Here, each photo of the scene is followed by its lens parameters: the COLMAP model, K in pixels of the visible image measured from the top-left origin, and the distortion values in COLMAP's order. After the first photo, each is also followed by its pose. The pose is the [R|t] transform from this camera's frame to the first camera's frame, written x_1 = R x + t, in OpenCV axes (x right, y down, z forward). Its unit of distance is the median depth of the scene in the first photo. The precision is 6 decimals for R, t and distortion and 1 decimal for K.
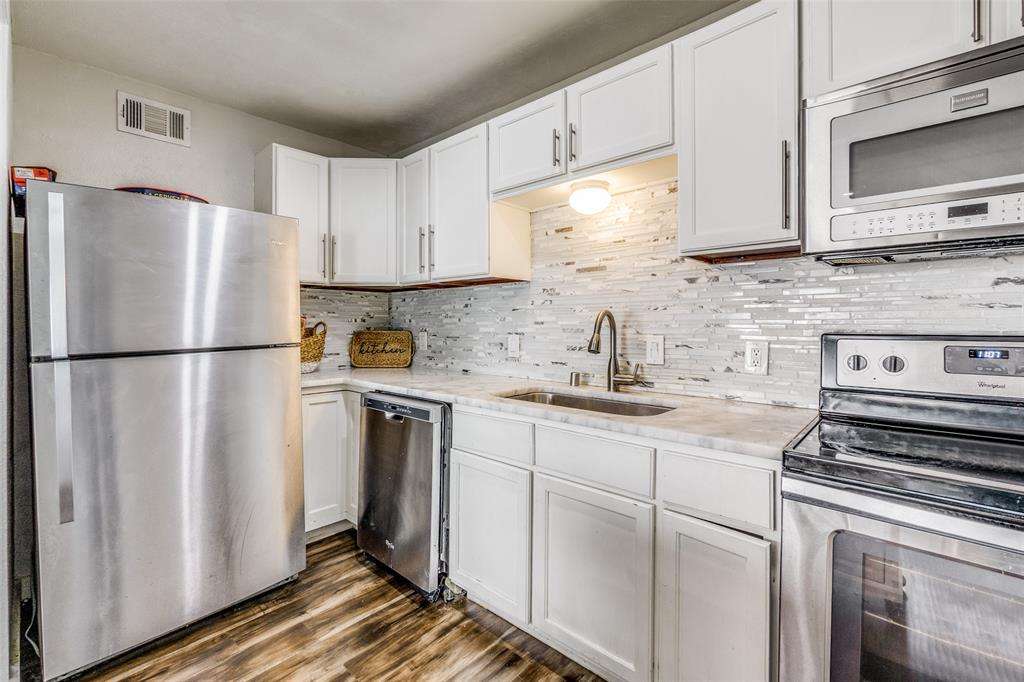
lens RADIAL K [[440.3, 0, 517.1], [0, 440.3, 323.4], [0, 0, 1]] dist [-0.005202, 0.001644]
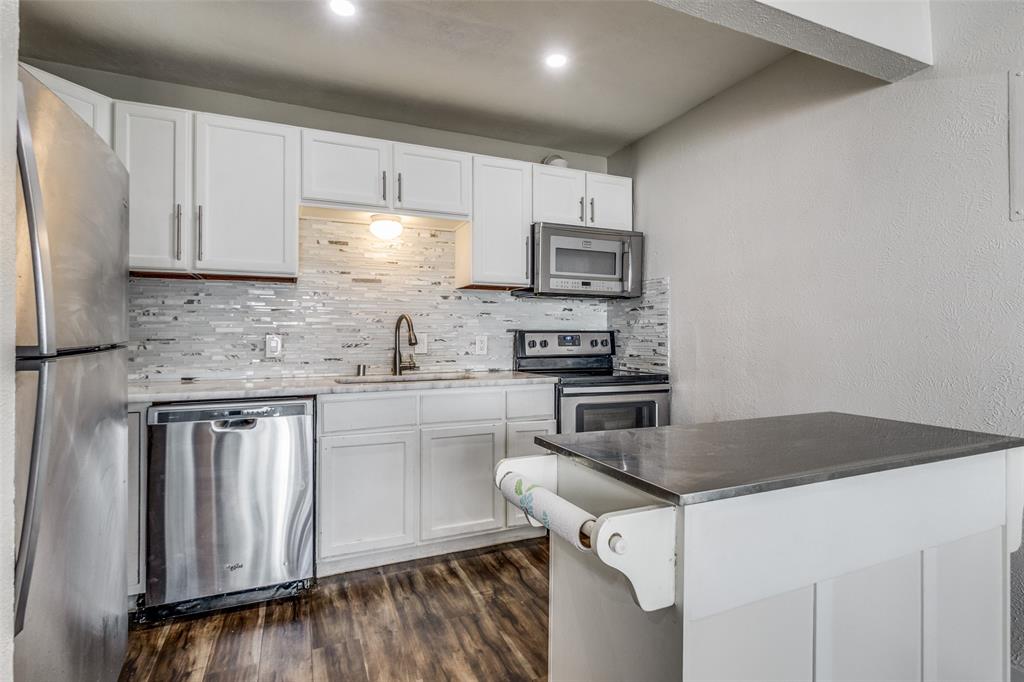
lens RADIAL K [[486.6, 0, 488.9], [0, 486.6, 331.9], [0, 0, 1]] dist [-0.000701, -0.000931]
pose [[0.441416, 0.009481, 0.897253, -0.946900], [-0.000788, 0.999948, -0.010179, 0.036051], [-0.897302, 0.003786, 0.441400, 0.096927]]
